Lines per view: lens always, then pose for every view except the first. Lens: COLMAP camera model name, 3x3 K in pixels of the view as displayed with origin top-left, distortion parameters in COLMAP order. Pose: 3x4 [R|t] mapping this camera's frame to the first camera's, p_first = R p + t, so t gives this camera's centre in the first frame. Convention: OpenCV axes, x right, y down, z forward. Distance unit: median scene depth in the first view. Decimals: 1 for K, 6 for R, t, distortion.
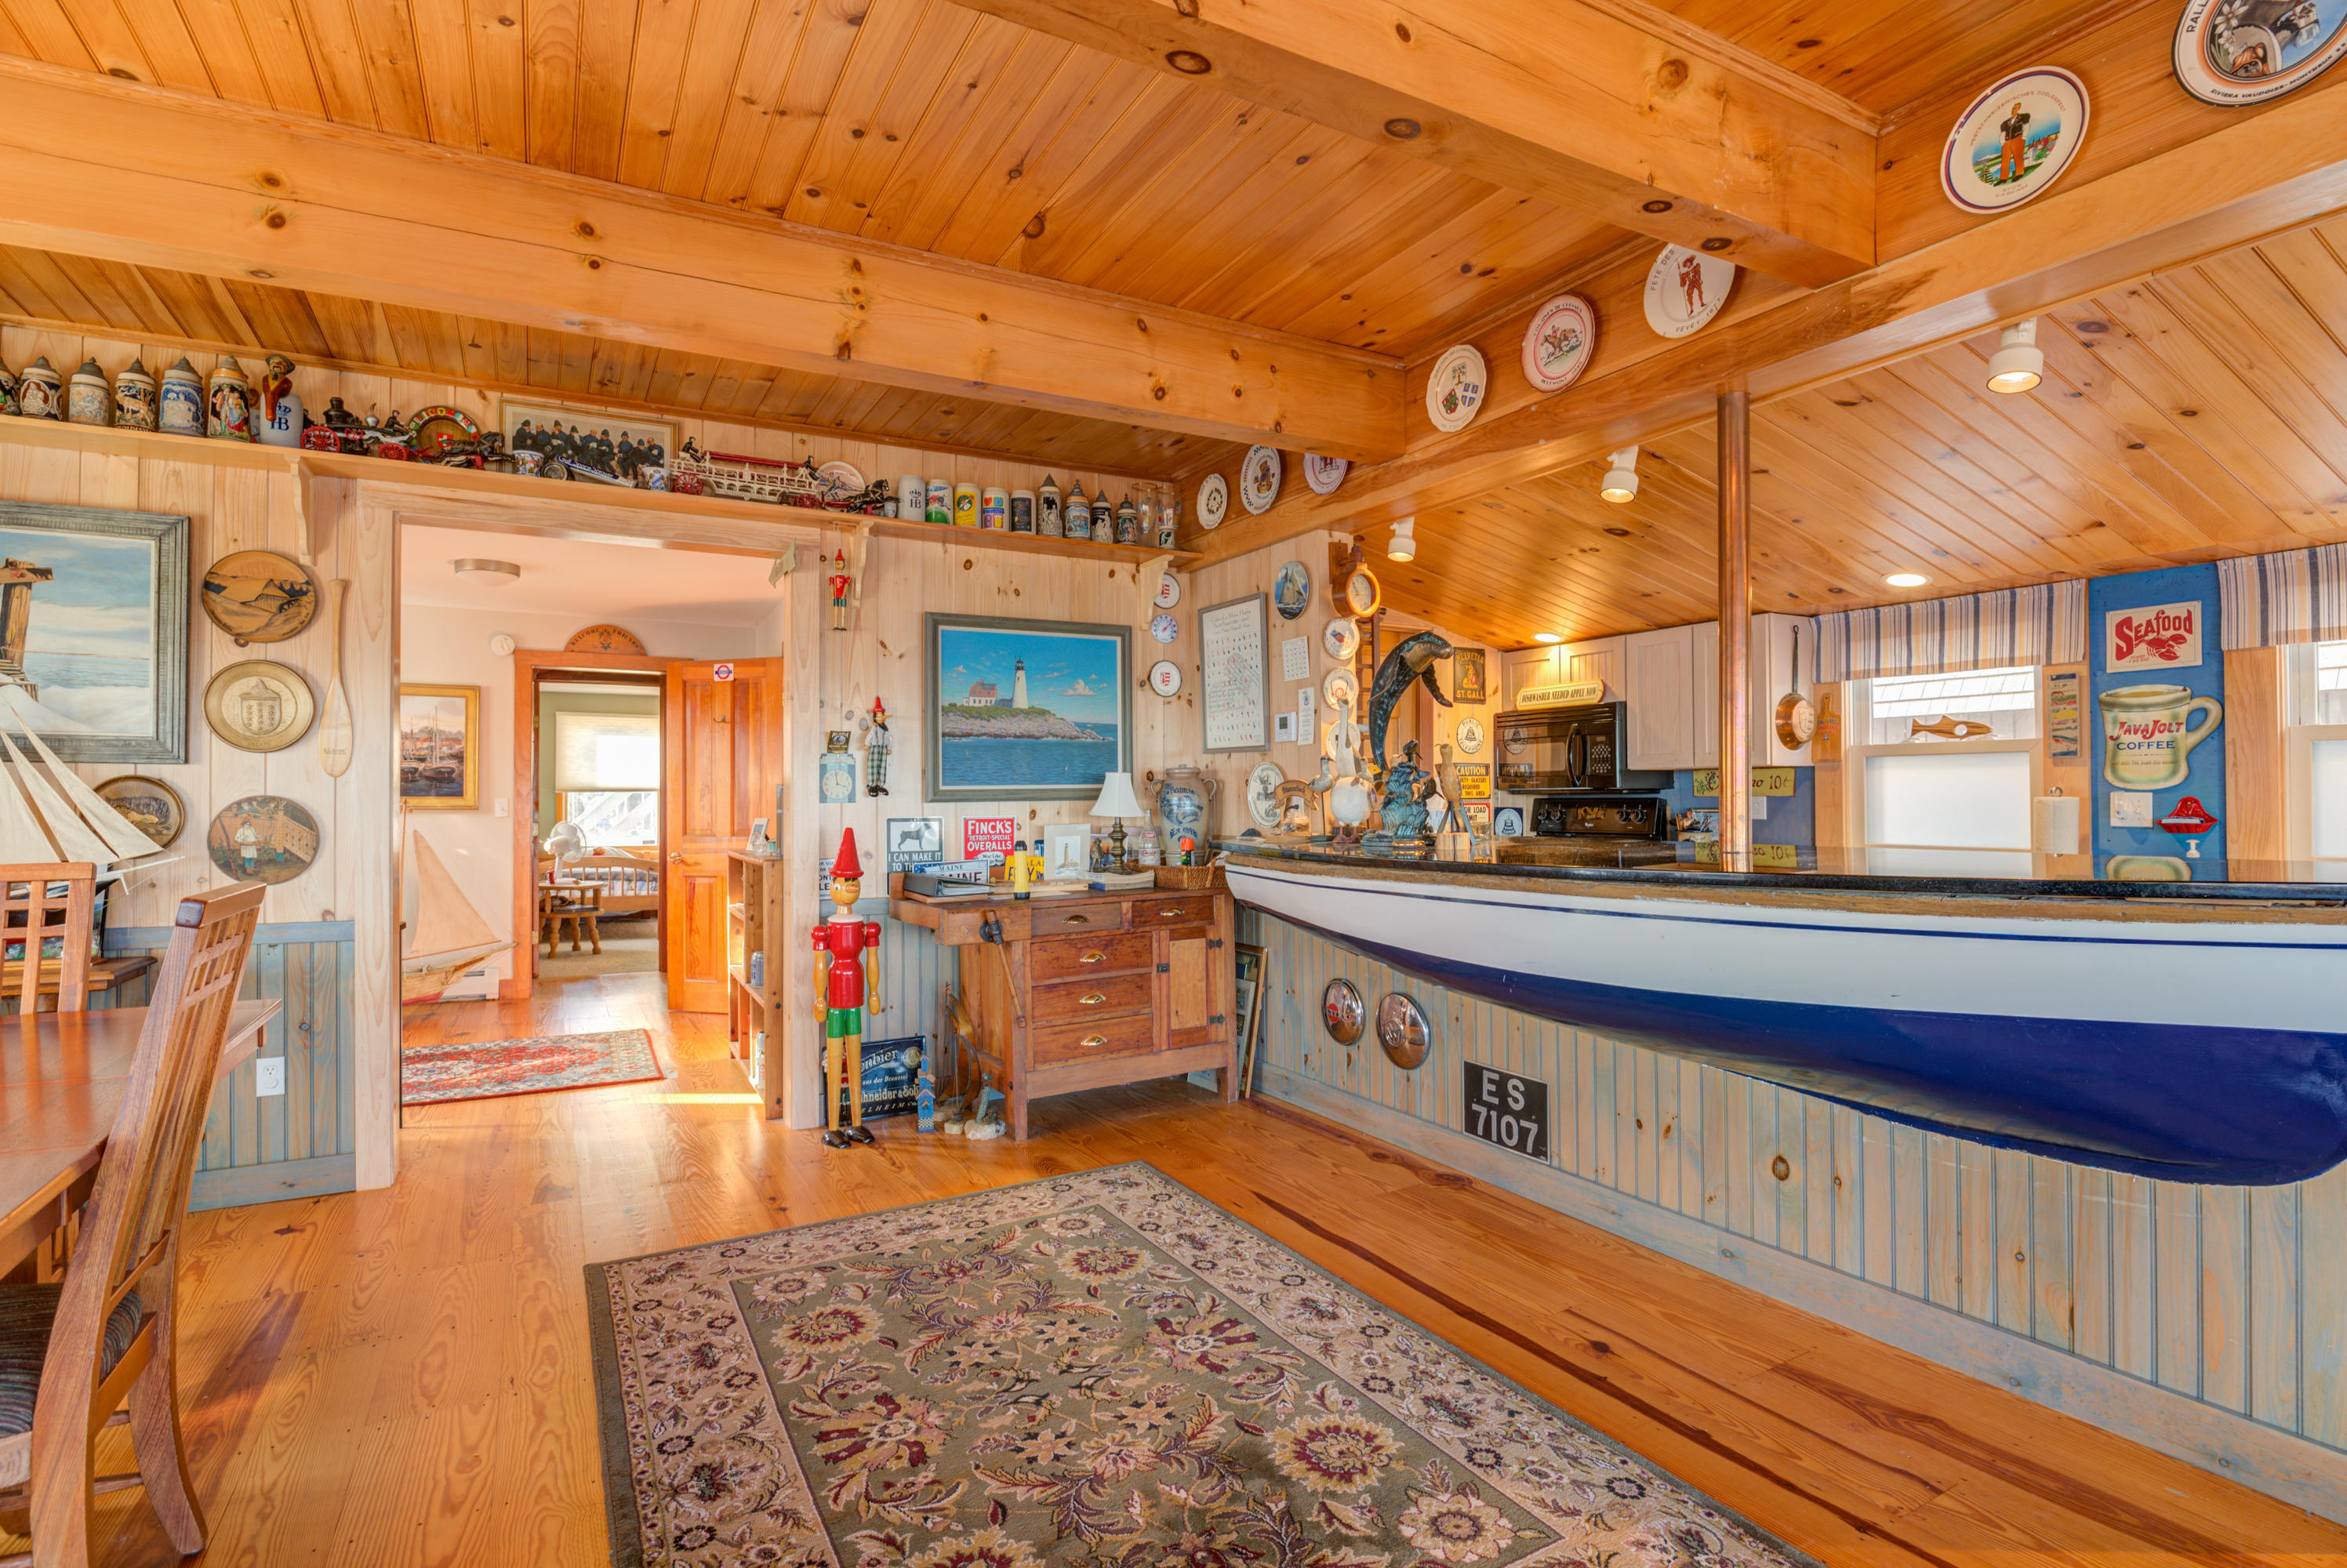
lens RADIAL K [[1118.6, 0, 1175.9], [0, 1118.6, 783.9], [0, 0, 1]] dist [-0.027449, -0.001226]
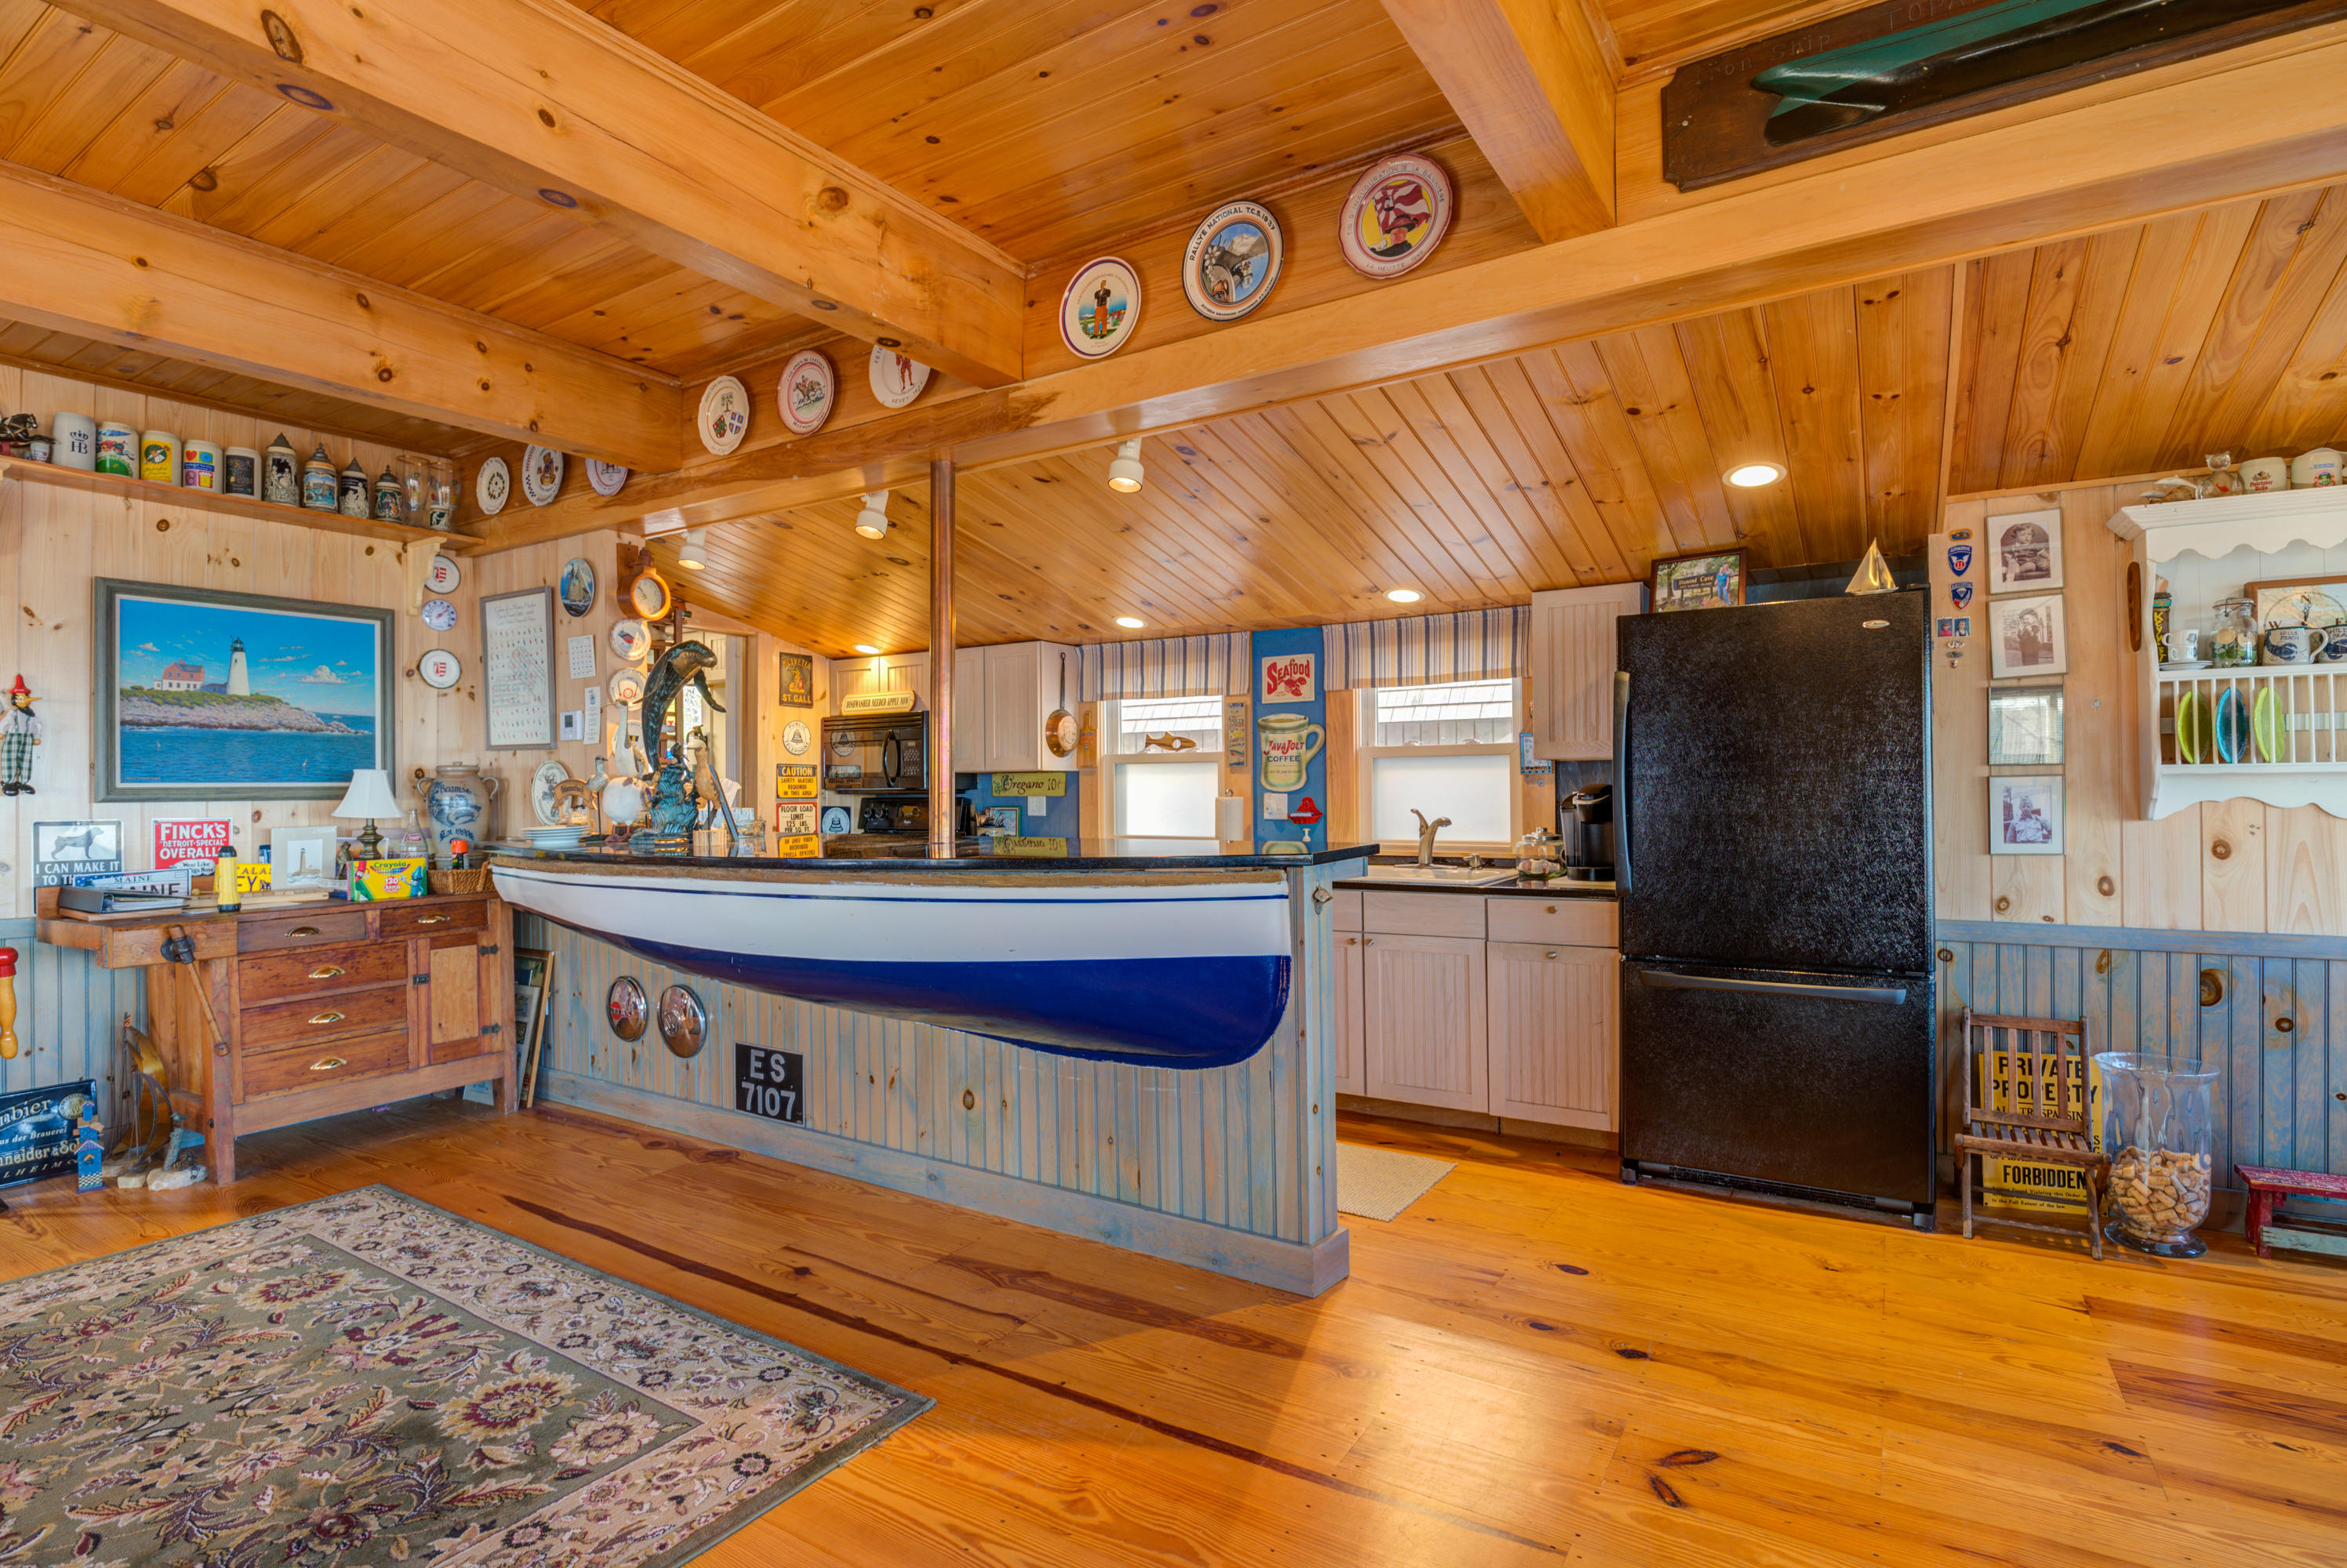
lens RADIAL K [[1118.6, 0, 1181.9], [0, 1118.6, 786.8], [0, 0, 1]] dist [-0.027449, -0.001226]
pose [[0.871436, 0.004708, 0.490487, 0.105034], [-0.006291, 0.999979, 0.001578, -0.002162], [-0.490469, -0.004461, 0.871447, -0.137741]]
